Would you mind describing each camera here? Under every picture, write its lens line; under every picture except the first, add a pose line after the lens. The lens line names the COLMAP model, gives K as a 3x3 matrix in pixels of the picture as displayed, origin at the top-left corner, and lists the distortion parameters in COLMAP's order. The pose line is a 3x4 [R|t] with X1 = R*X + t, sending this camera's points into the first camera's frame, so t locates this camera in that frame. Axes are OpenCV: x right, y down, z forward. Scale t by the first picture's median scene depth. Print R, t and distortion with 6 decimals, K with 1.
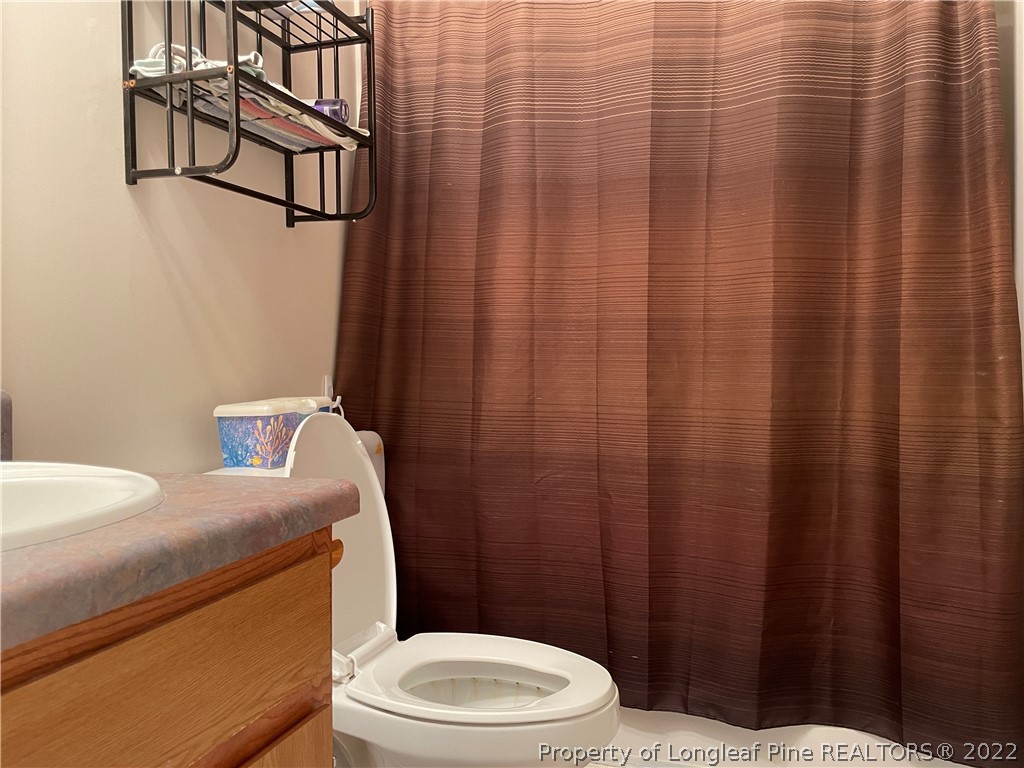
lens RADIAL K [[770.3, 0, 517.9], [0, 770.3, 379.9], [0, 0, 1]] dist [0.004245, -0.062932]
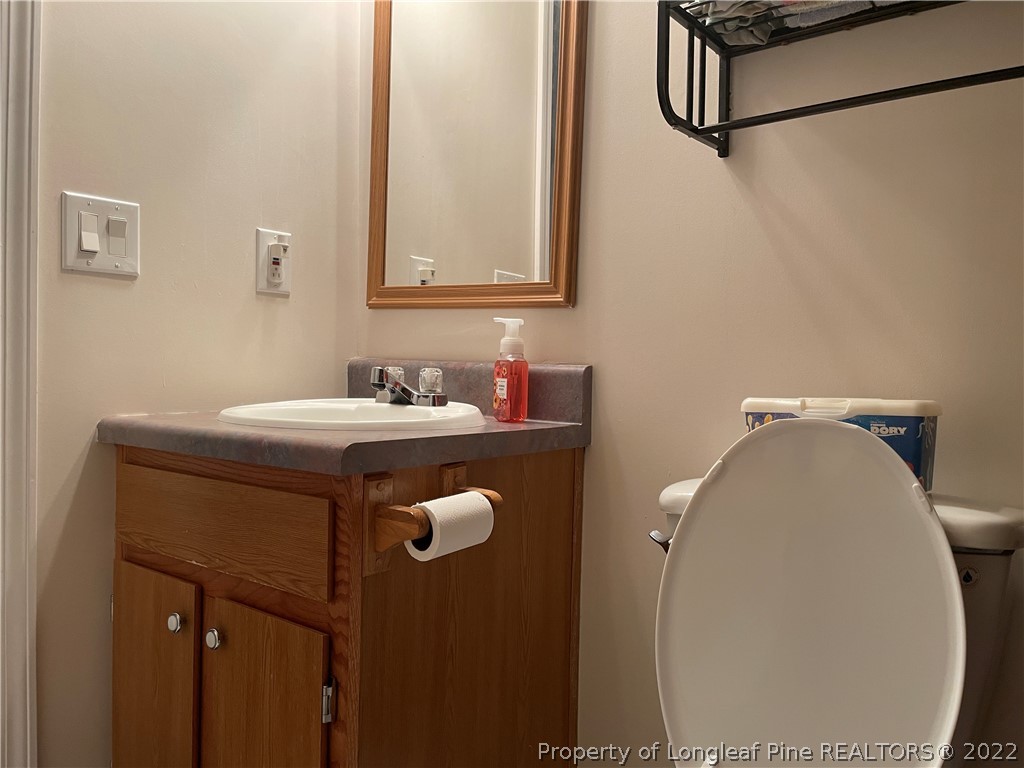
lens RADIAL K [[770.3, 0, 517.9], [0, 770.3, 379.9], [0, 0, 1]] dist [0.004245, -0.062932]
pose [[-0.323923, 0.016961, -0.945931, 0.838101], [-0.040881, 0.998655, 0.031905, 0.001454], [0.945200, 0.049005, -0.322794, 1.871499]]
